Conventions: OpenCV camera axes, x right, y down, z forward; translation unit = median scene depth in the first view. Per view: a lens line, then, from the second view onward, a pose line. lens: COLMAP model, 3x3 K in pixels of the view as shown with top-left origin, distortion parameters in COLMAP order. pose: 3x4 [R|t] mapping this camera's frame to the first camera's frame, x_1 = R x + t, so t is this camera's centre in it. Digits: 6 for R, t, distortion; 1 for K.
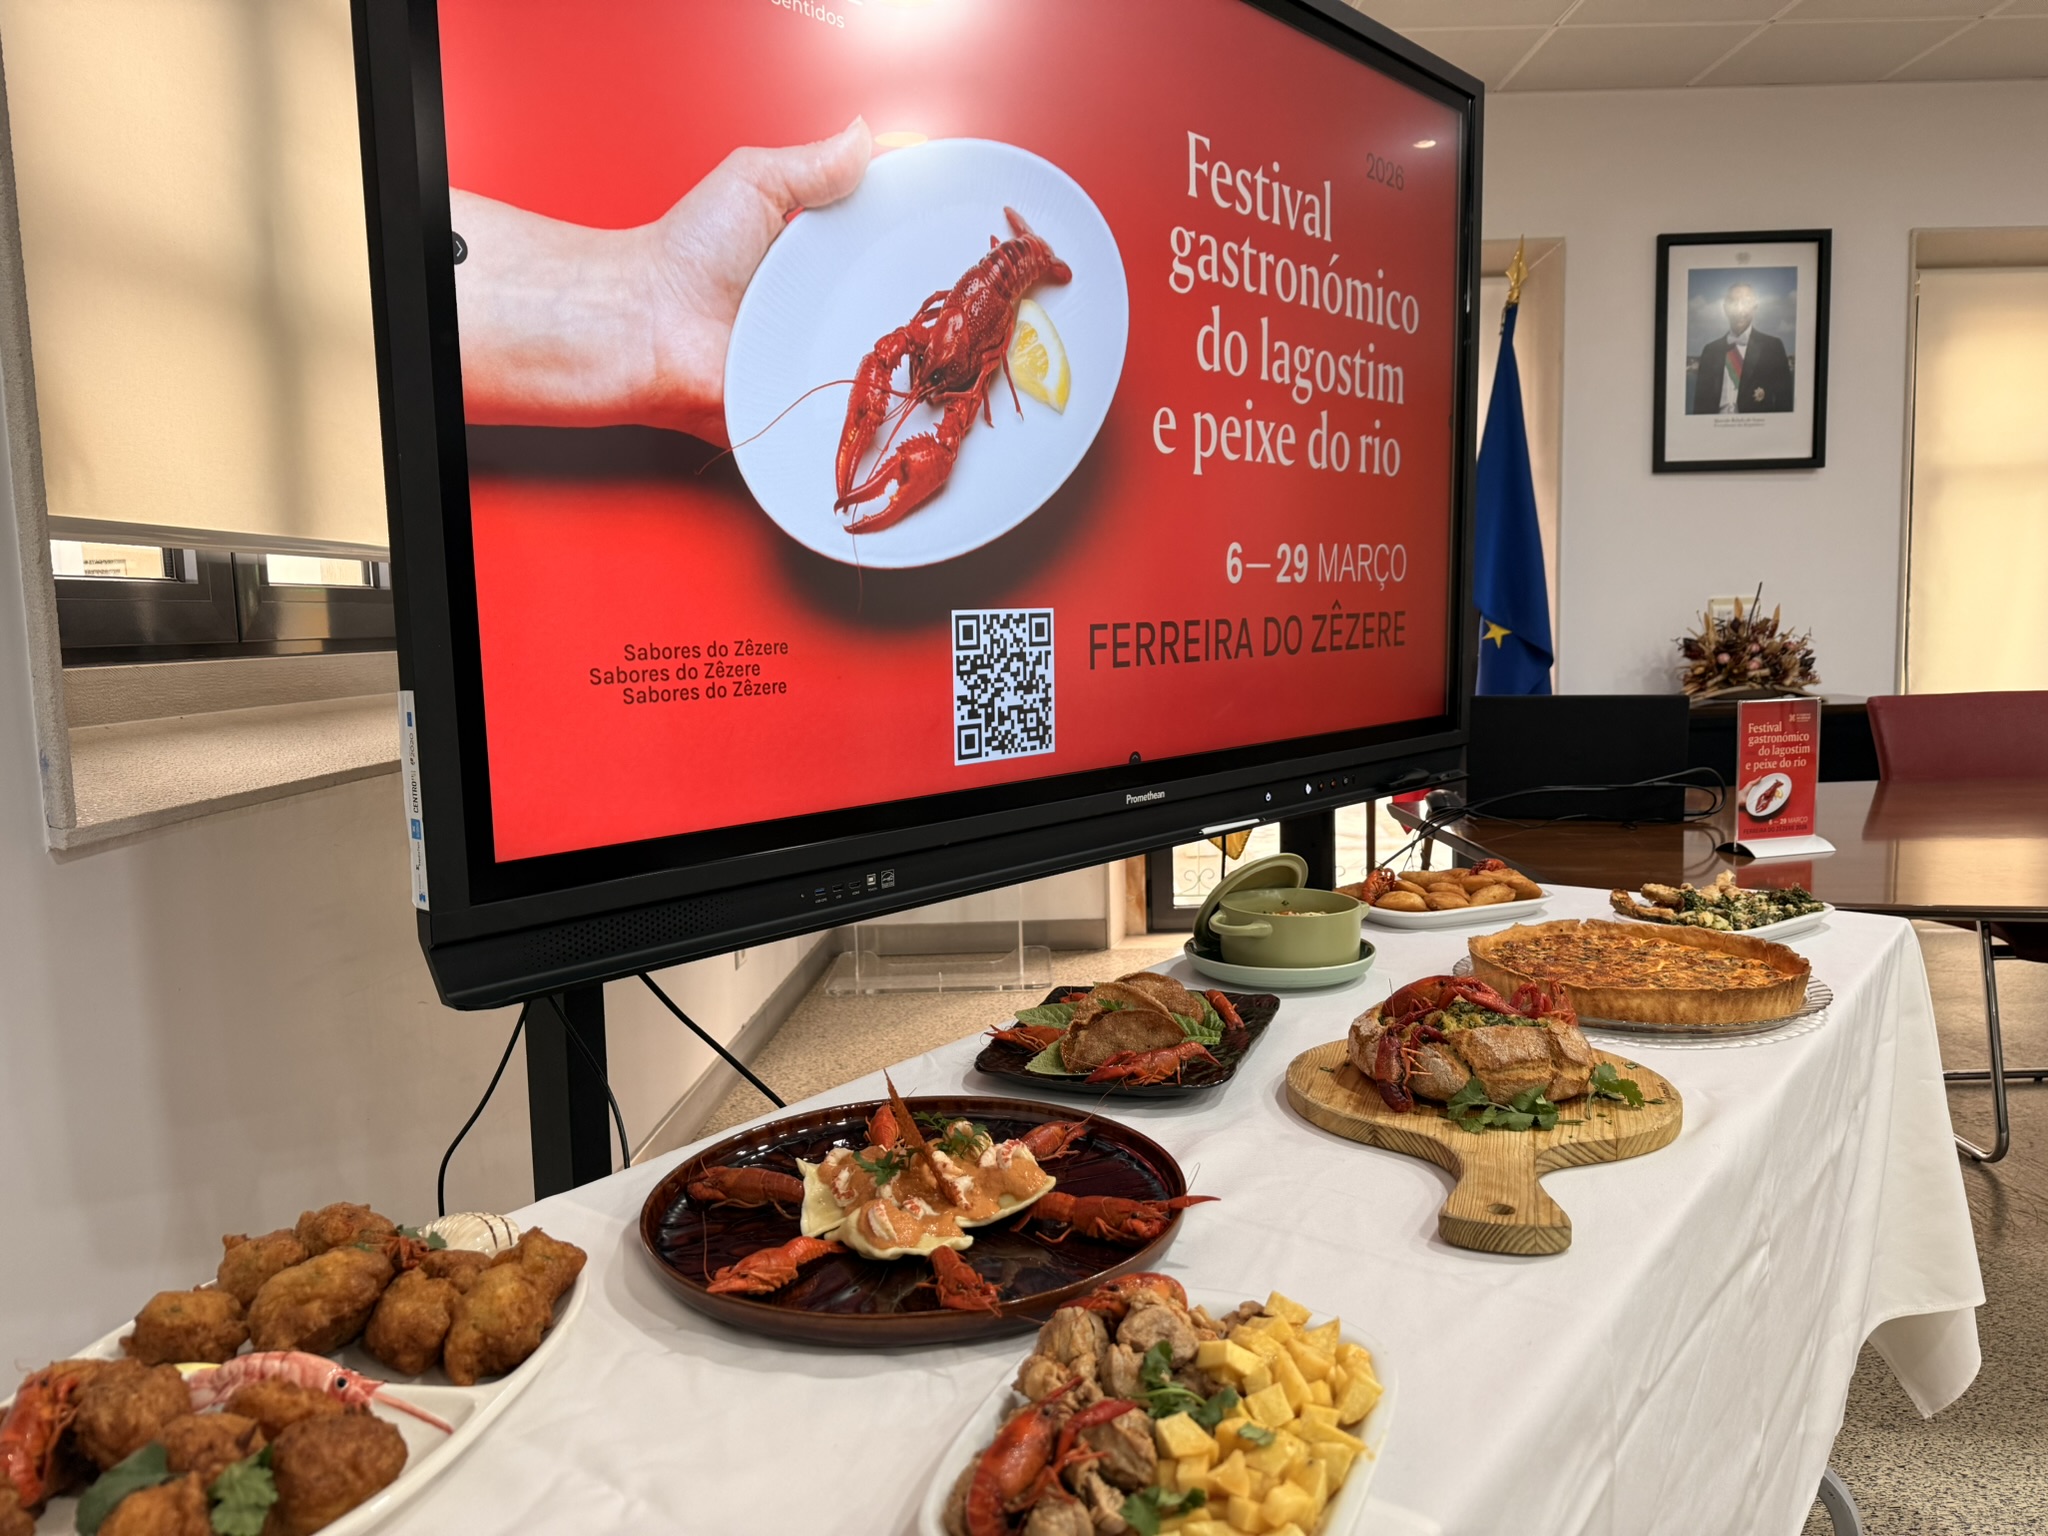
lens RADIAL K [[1408.0, 0, 1023.0], [0, 1408.0, 804.5], [0, 0, 1]] dist [0.075899, -0.087758]
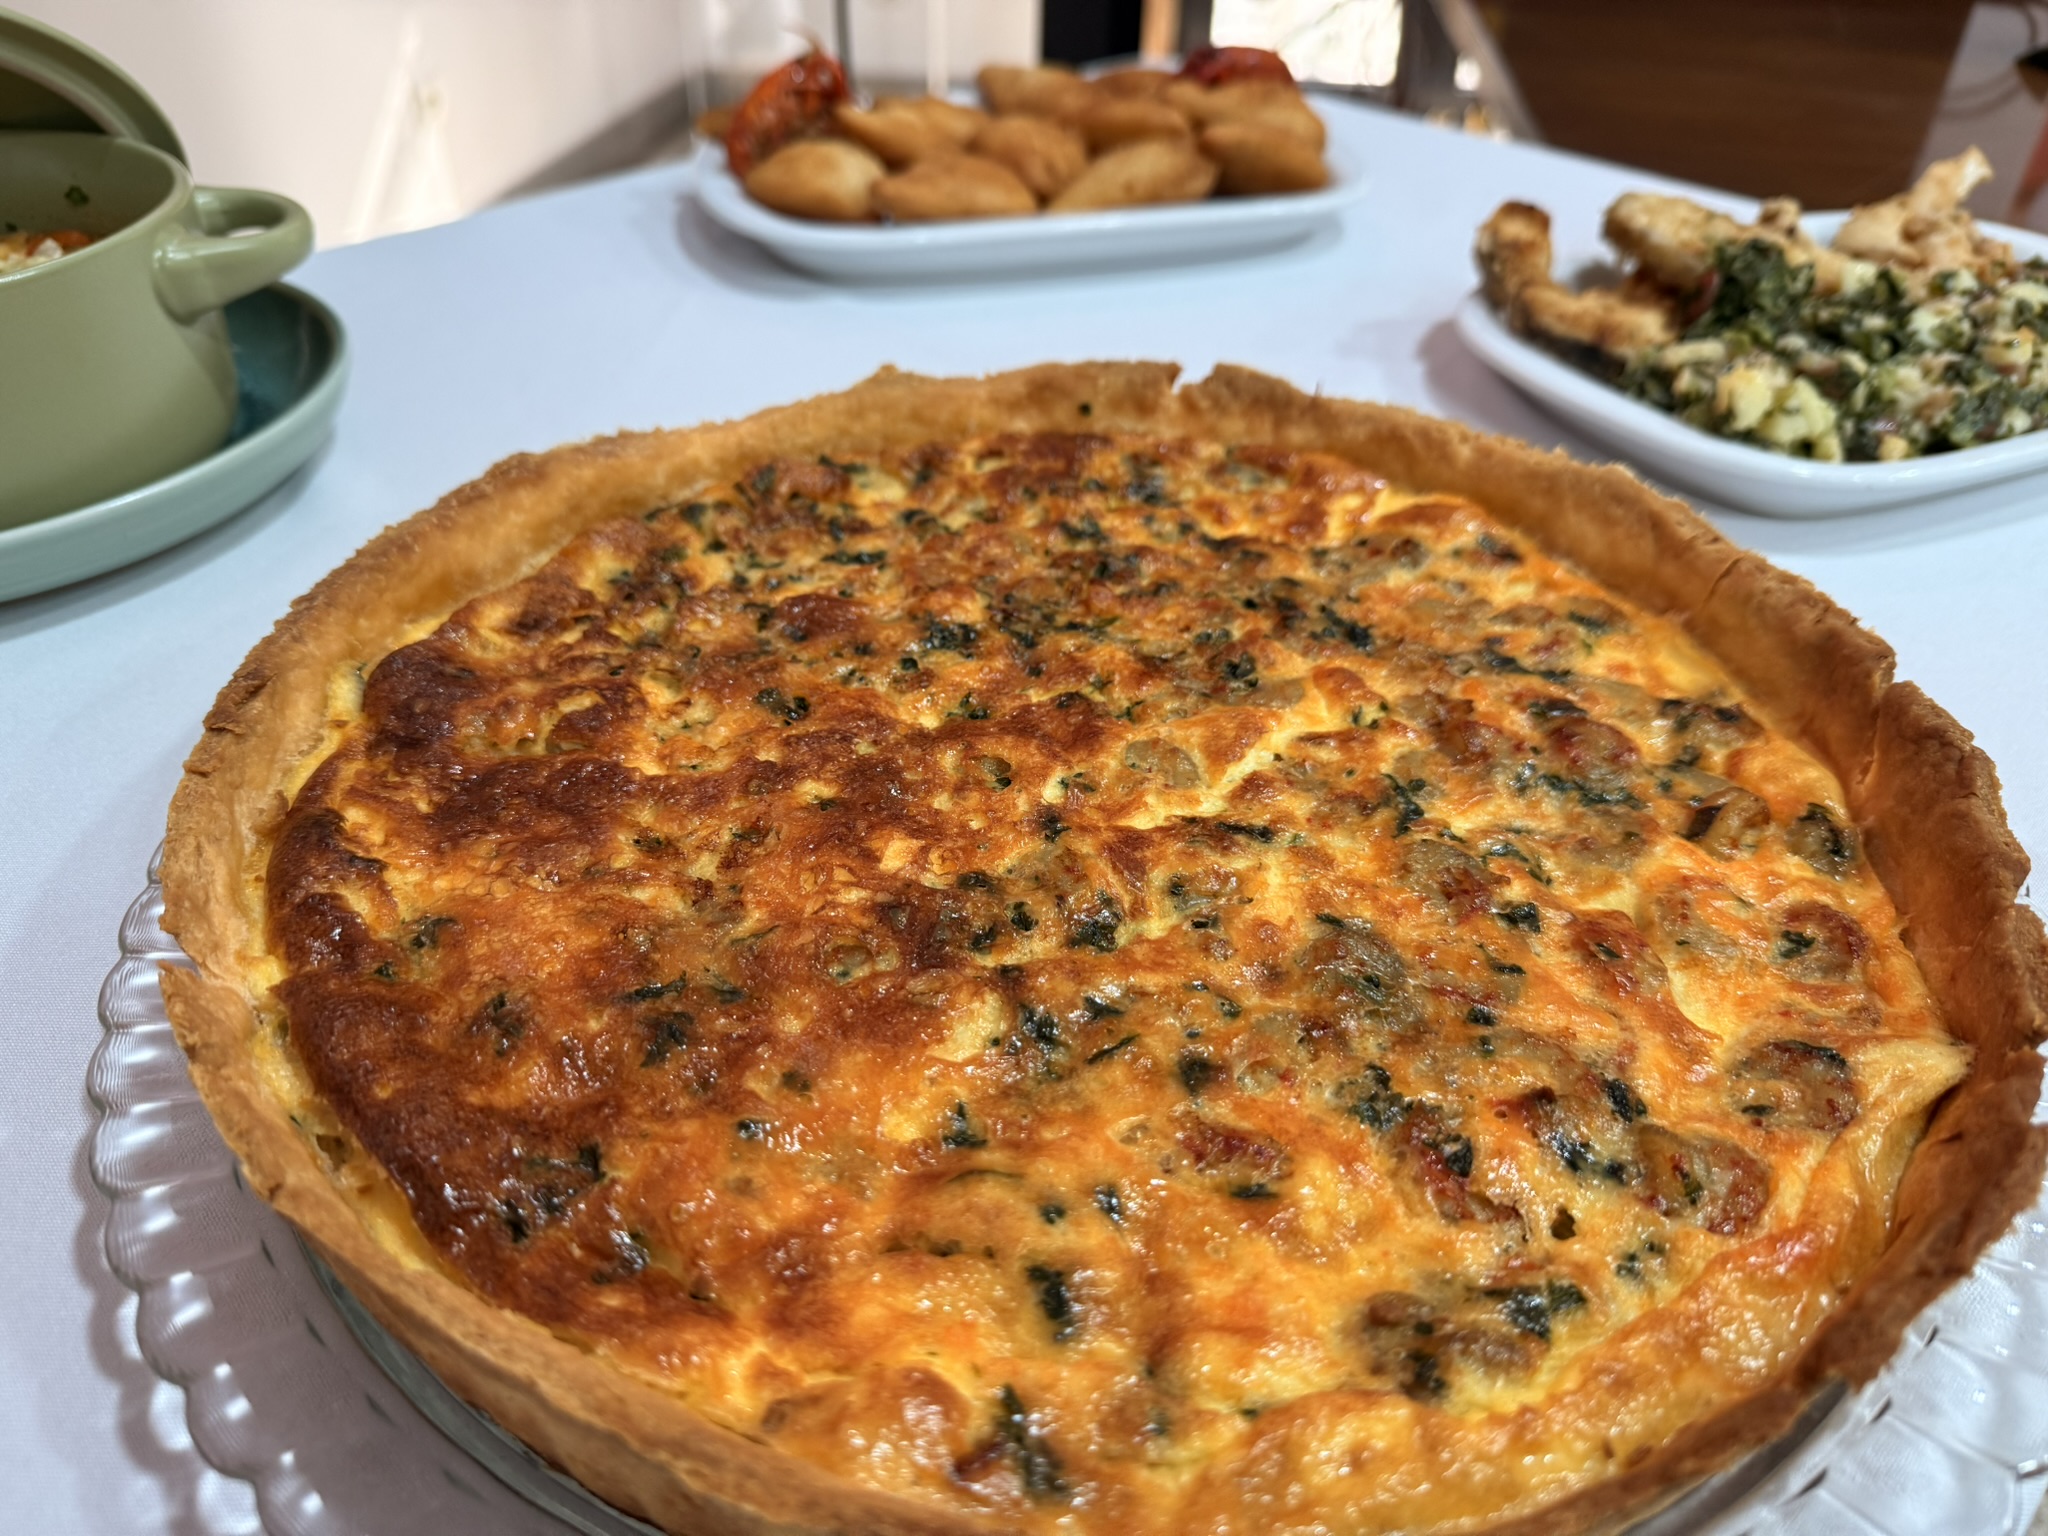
lens RADIAL K [[1504.0, 0, 1022.9], [0, 1504.0, 767.9], [0, 0, 1]] dist [0.080579, -0.114450]
pose [[0.990473, 0.119189, -0.068969, 0.740699], [-0.068167, 0.859553, 0.506479, 0.023367], [0.119649, -0.496953, 0.859489, 1.417745]]
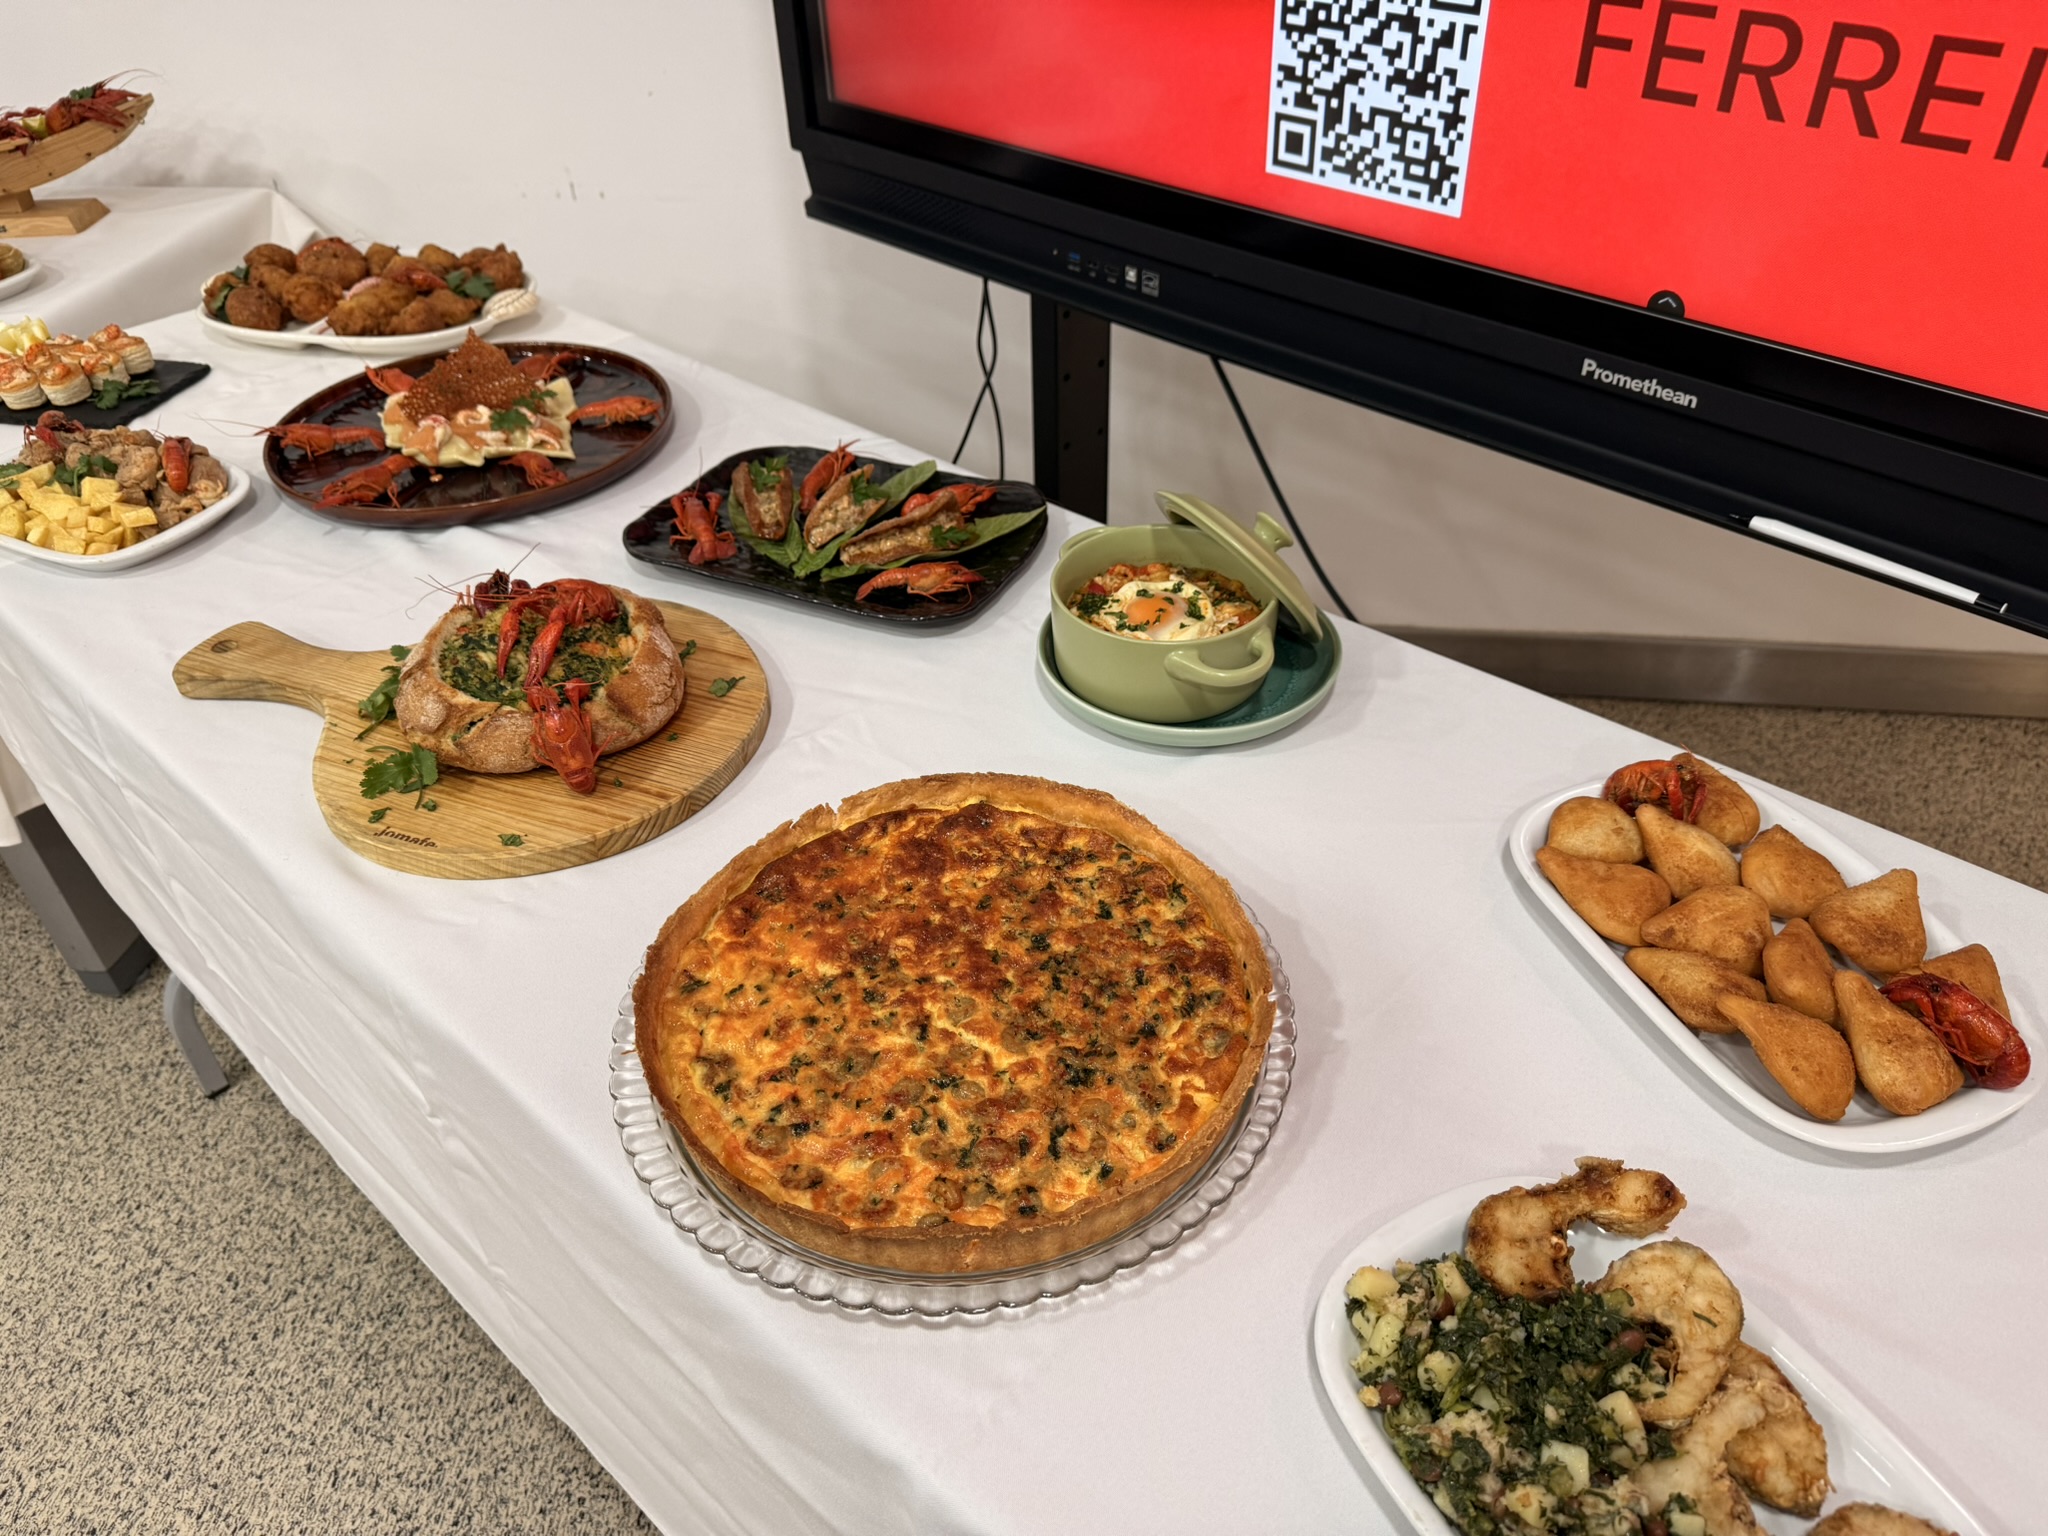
lens RADIAL K [[1436.6, 0, 1032.9], [0, 1436.6, 769.8], [0, 0, 1]] dist [0.035415, -0.049282]
pose [[-0.056495, 0.639749, -0.766505, 1.315547], [-0.104880, 0.759680, 0.641783, -0.472259], [0.992879, 0.116649, 0.024179, 1.722969]]
